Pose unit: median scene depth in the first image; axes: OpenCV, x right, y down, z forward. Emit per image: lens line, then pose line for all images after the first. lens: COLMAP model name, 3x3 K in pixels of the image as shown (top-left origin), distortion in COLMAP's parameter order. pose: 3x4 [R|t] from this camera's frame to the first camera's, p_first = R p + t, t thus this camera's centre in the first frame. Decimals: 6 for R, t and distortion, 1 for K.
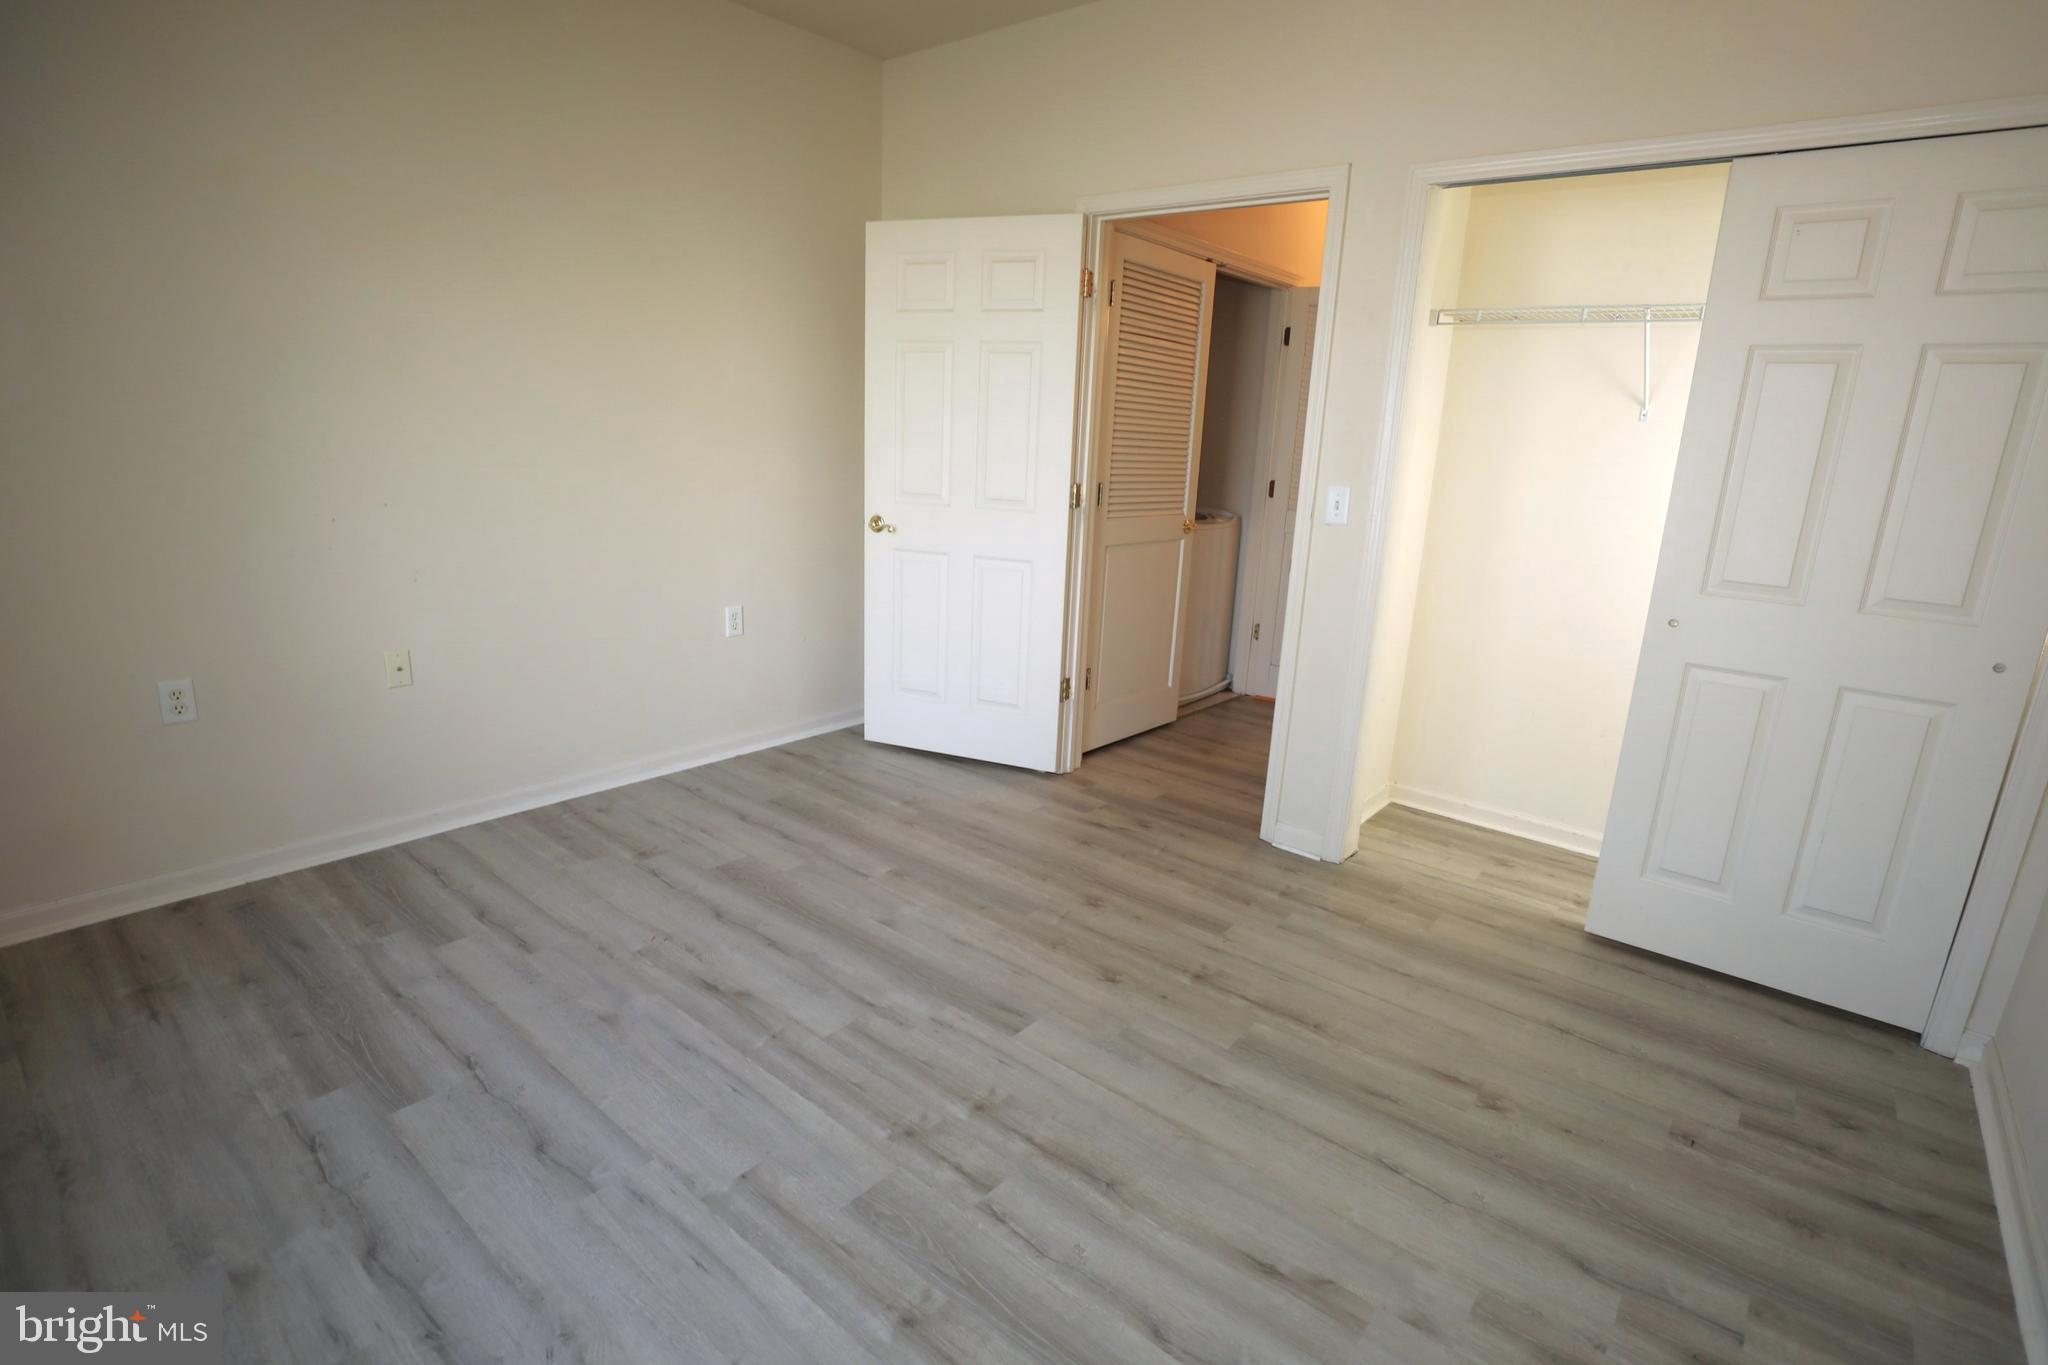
lens RADIAL K [[967.3, 0, 1002.8], [0, 967.3, 685.7], [0, 0, 1]] dist [-0.044398, 0.012109]
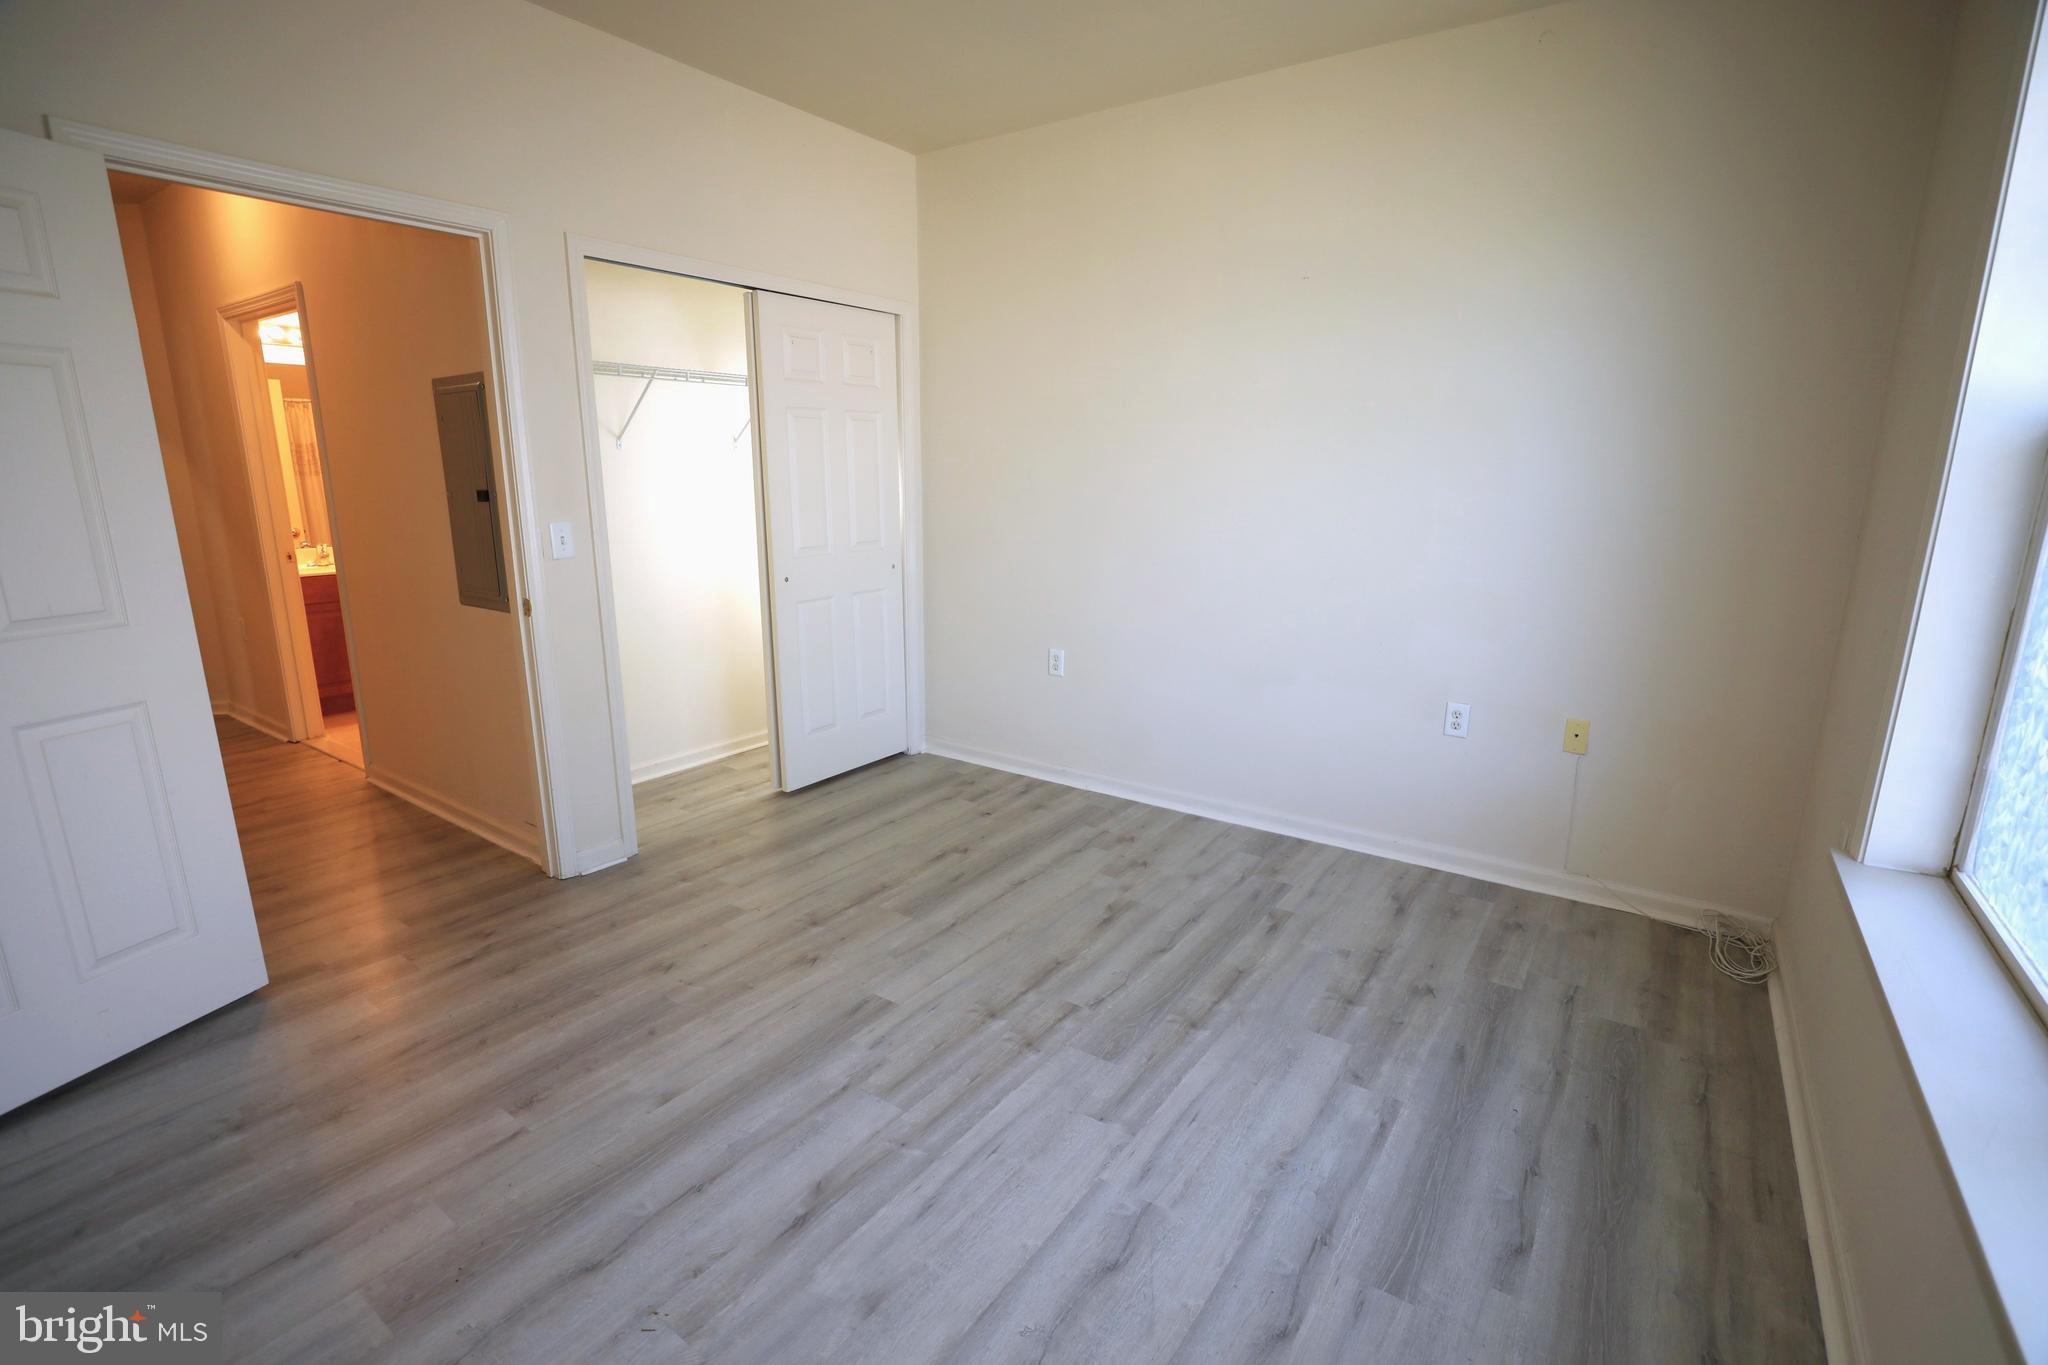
lens RADIAL K [[967.3, 0, 1002.8], [0, 967.3, 685.7], [0, 0, 1]] dist [-0.044398, 0.012109]
pose [[-0.078346, -0.263180, 0.961560, -1.057045], [0.252085, 0.927950, 0.274520, -0.291800], [-0.964528, 0.263902, -0.006357, 0.814913]]
